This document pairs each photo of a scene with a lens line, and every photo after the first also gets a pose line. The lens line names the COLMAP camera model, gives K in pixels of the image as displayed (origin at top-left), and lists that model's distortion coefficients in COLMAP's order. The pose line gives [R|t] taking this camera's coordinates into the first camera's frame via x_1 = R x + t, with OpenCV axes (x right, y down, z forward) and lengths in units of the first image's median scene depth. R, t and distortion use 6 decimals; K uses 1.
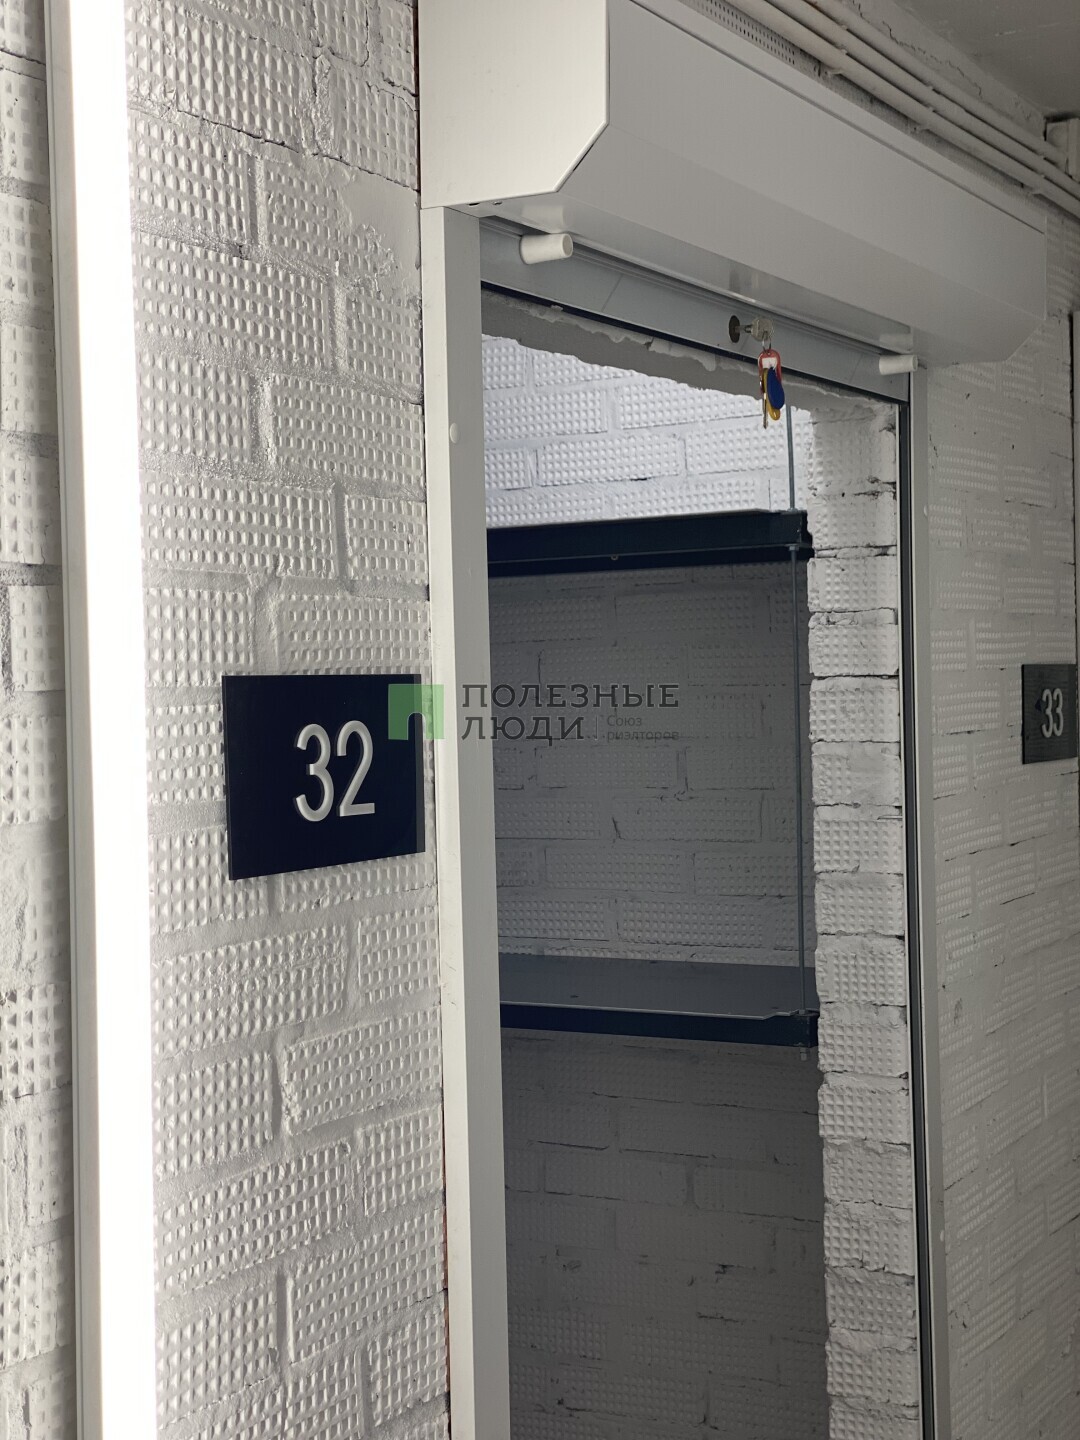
lens RADIAL K [[2188.6, 0, 569.3], [0, 2188.6, 690.4], [0, 0, 1]] dist [0.103393, 0.000000]
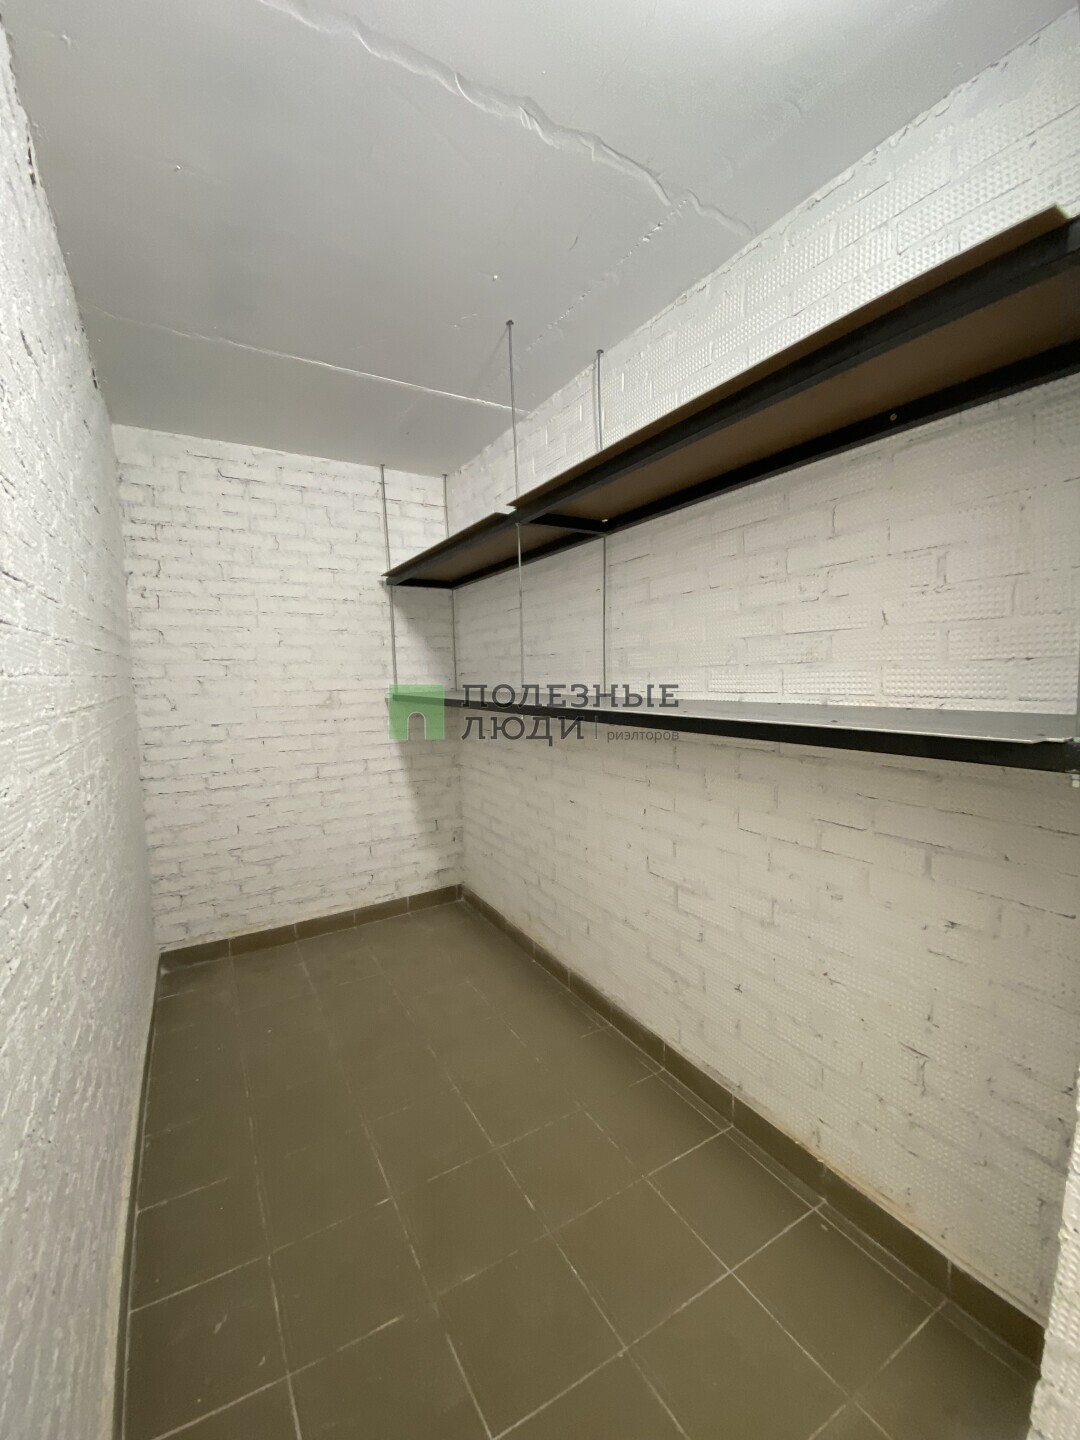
lens RADIAL K [[589.6, 0, 537.1], [0, 589.6, 721.0], [0, 0, 1]] dist [-0.003494, -0.009337]
pose [[0.862874, 0.049247, -0.503014, 0.040289], [-0.001548, 0.995494, 0.094808, 0.170770], [0.505417, -0.081029, 0.859062, 0.978749]]
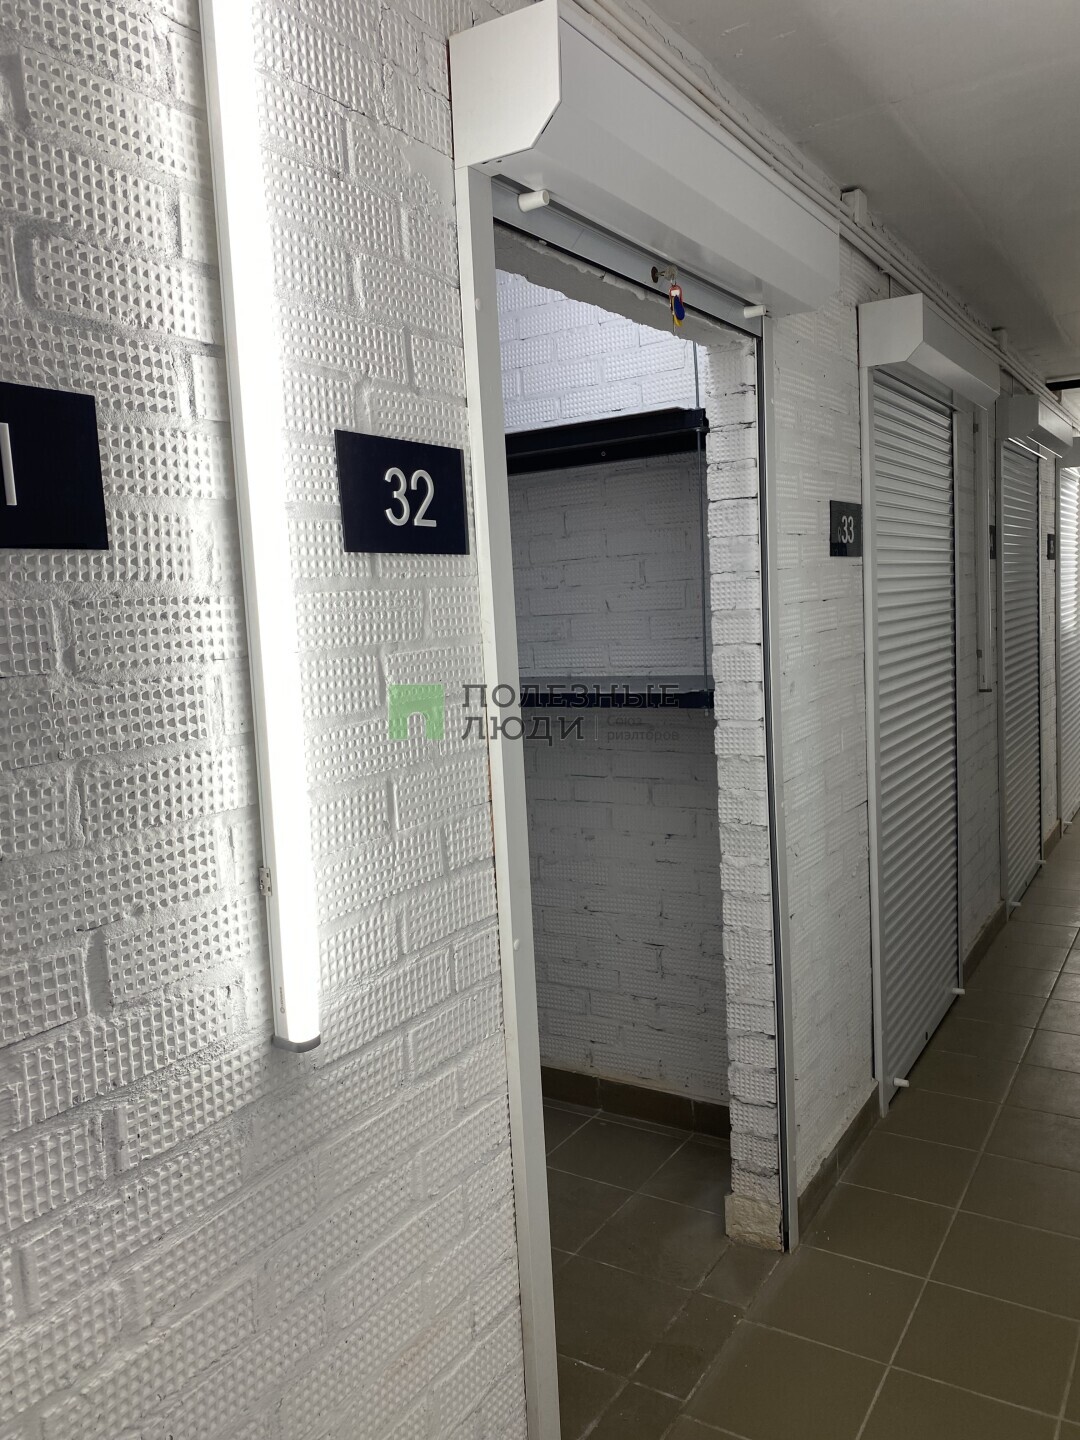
lens RADIAL K [[1102.8, 0, 535.4], [0, 1102.8, 712.3], [0, 0, 1]] dist [0.040285, -0.069378]
pose [[0.997430, -0.022496, -0.068029, 0.039765], [0.029208, 0.994624, 0.099345, 0.104969], [0.065428, -0.101076, 0.992725, 0.115405]]
